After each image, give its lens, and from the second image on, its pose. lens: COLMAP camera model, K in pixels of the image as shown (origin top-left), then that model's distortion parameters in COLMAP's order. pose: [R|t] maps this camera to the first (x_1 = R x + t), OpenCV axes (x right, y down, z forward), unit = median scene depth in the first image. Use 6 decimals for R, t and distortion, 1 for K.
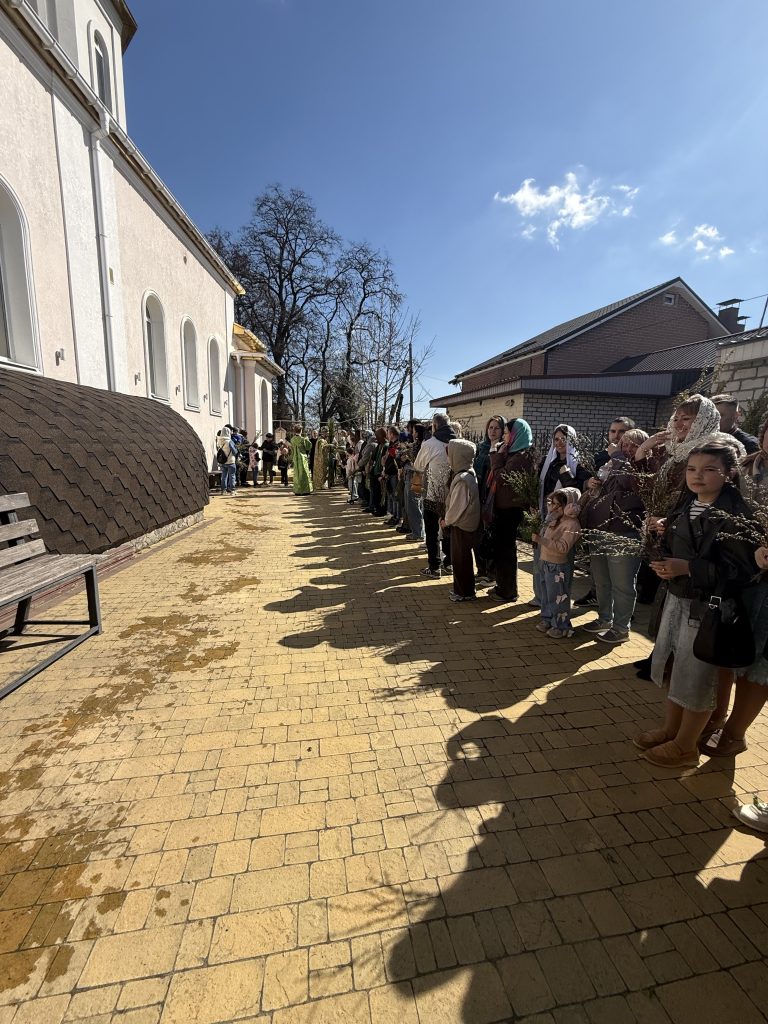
lens RADIAL K [[409.7, 0, 379.2], [0, 409.7, 506.3], [0, 0, 1]] dist [-0.001013, -0.000138]
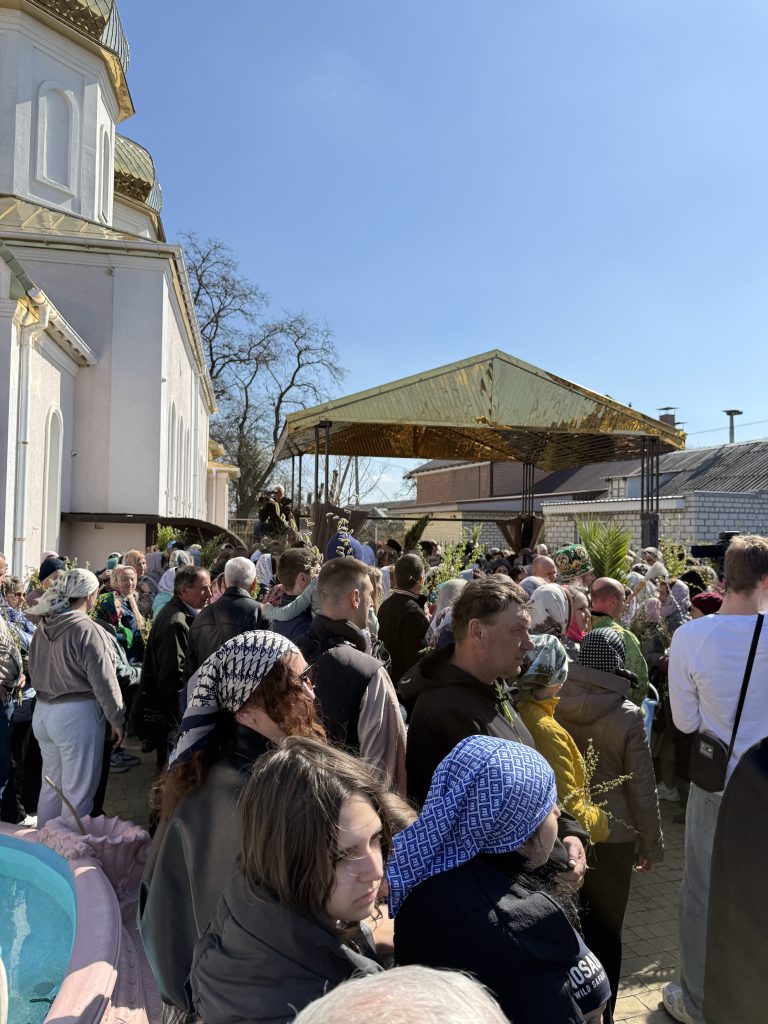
lens RADIAL K [[814.3, 0, 384.0], [0, 814.3, 512.0], [0, 0, 1]] dist [0.008561, 0.001970]
pose [[0.989882, -0.003283, 0.141855, -0.099954], [0.027849, 0.984783, -0.171542, 0.064551], [-0.139133, 0.173757, 0.974911, -0.577334]]
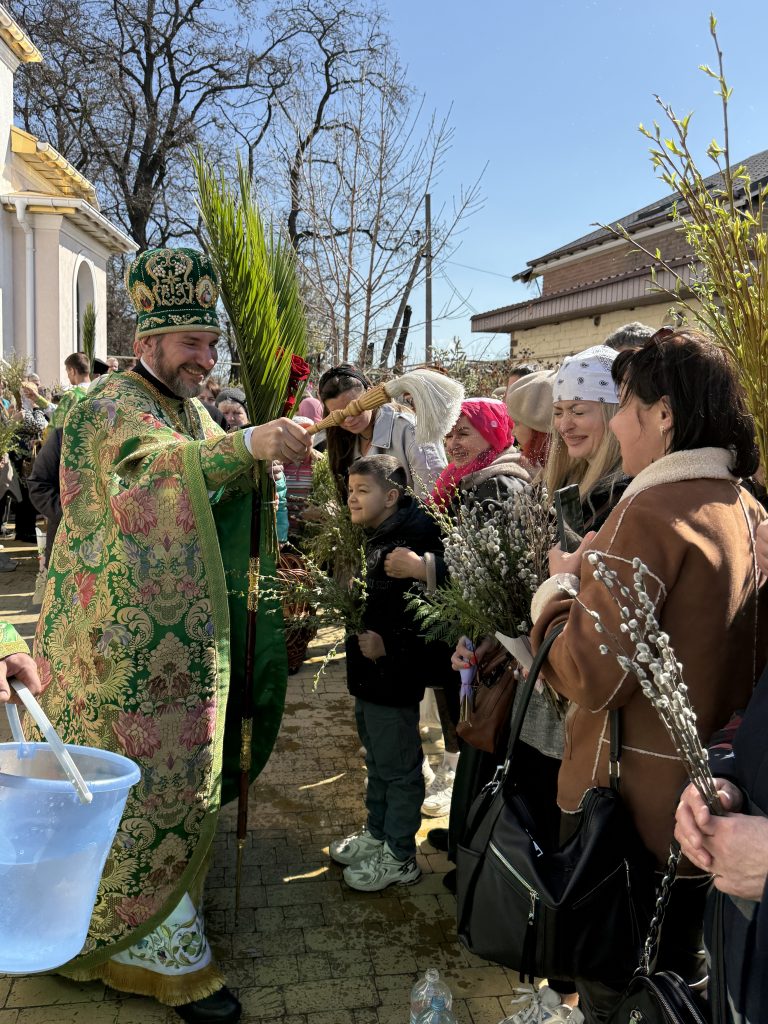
lens RADIAL K [[814.3, 0, 384.0], [0, 814.3, 512.0], [0, 0, 1]] dist [0.008561, 0.001970]
pose [[0.999677, 0.007320, 0.024347, 0.007778], [-0.006771, 0.999723, -0.022540, -0.020527], [-0.024505, 0.022368, 0.999449, 0.095782]]
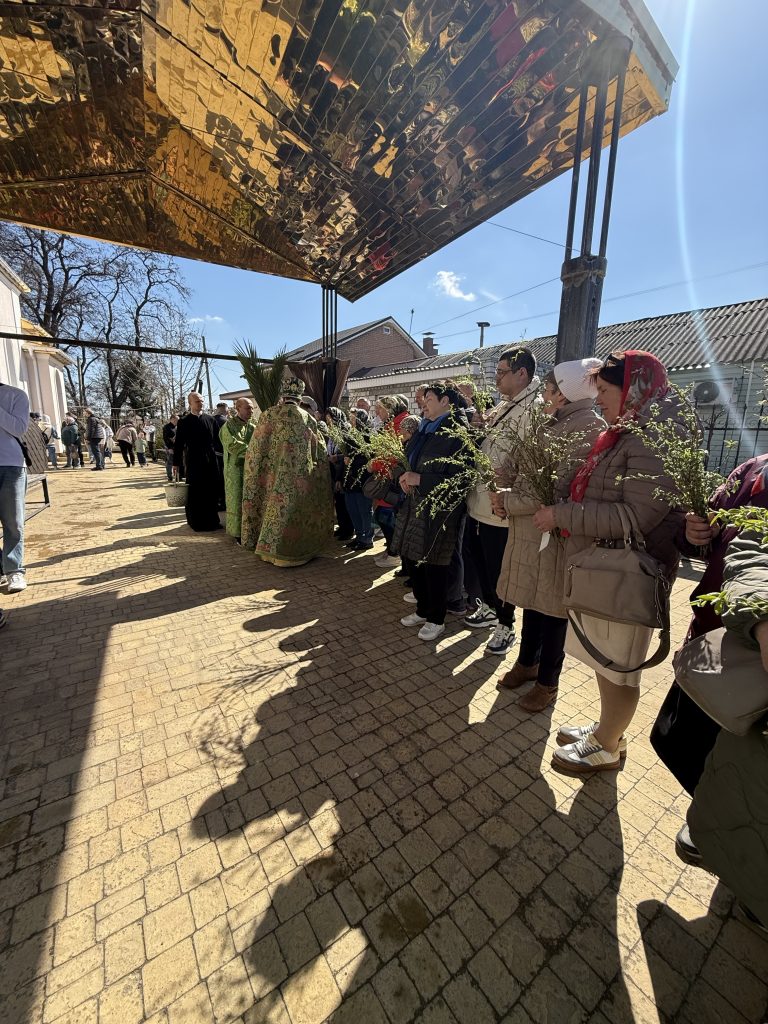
lens RADIAL K [[424.3, 0, 420.3], [0, 424.3, 514.3], [0, 0, 1]] dist [-0.000762, -0.016483]
pose [[0.876862, -0.101632, 0.469876, 0.004598], [0.078922, 0.994570, 0.067839, 0.046101], [-0.474219, -0.022402, 0.880122, -0.271383]]
